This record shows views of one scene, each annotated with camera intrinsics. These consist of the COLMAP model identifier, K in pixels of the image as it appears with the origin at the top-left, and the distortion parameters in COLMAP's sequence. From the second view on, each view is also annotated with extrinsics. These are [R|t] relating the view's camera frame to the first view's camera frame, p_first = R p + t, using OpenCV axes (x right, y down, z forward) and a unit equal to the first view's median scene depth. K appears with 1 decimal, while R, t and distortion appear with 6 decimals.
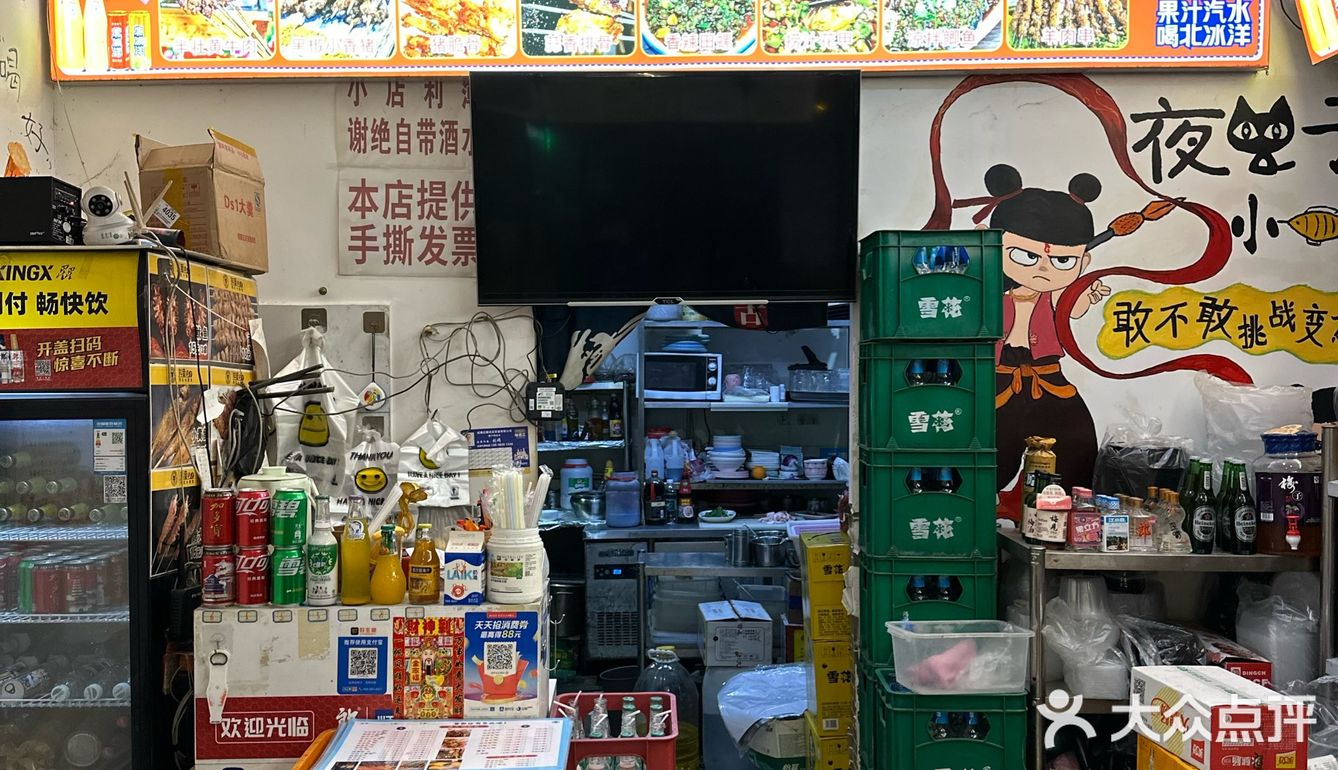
lens RADIAL K [[1250.5, 0, 669.0], [0, 1250.5, 385.0], [0, 0, 1]] dist [0.054278, -0.004385]
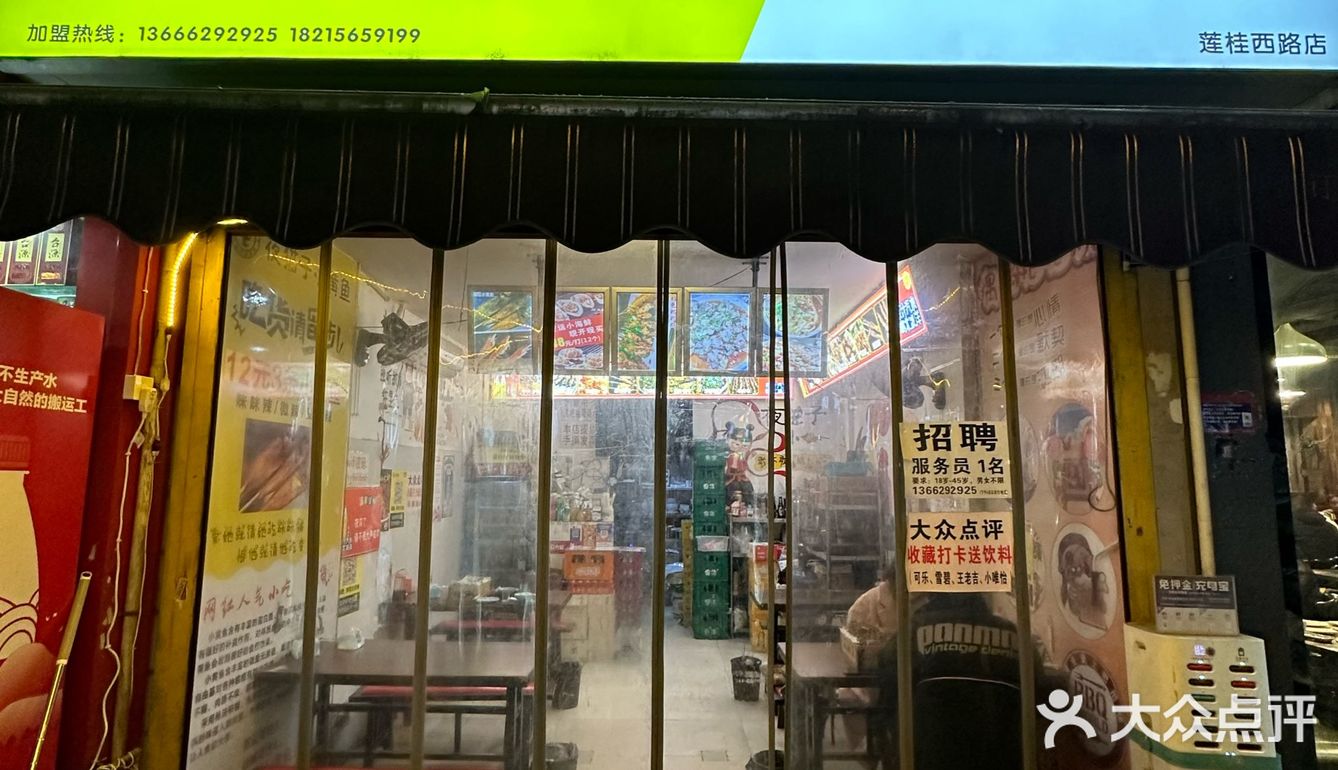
lens RADIAL K [[704.3, 0, 669.0], [0, 704.3, 385.0], [0, 0, 1]] dist [-0.000154, -0.000007]
pose [[0.999962, 0.008438, 0.002387, 0.097783], [-0.008006, 0.989508, -0.144258, 0.044872], [-0.003580, 0.144233, 0.989537, -1.699043]]
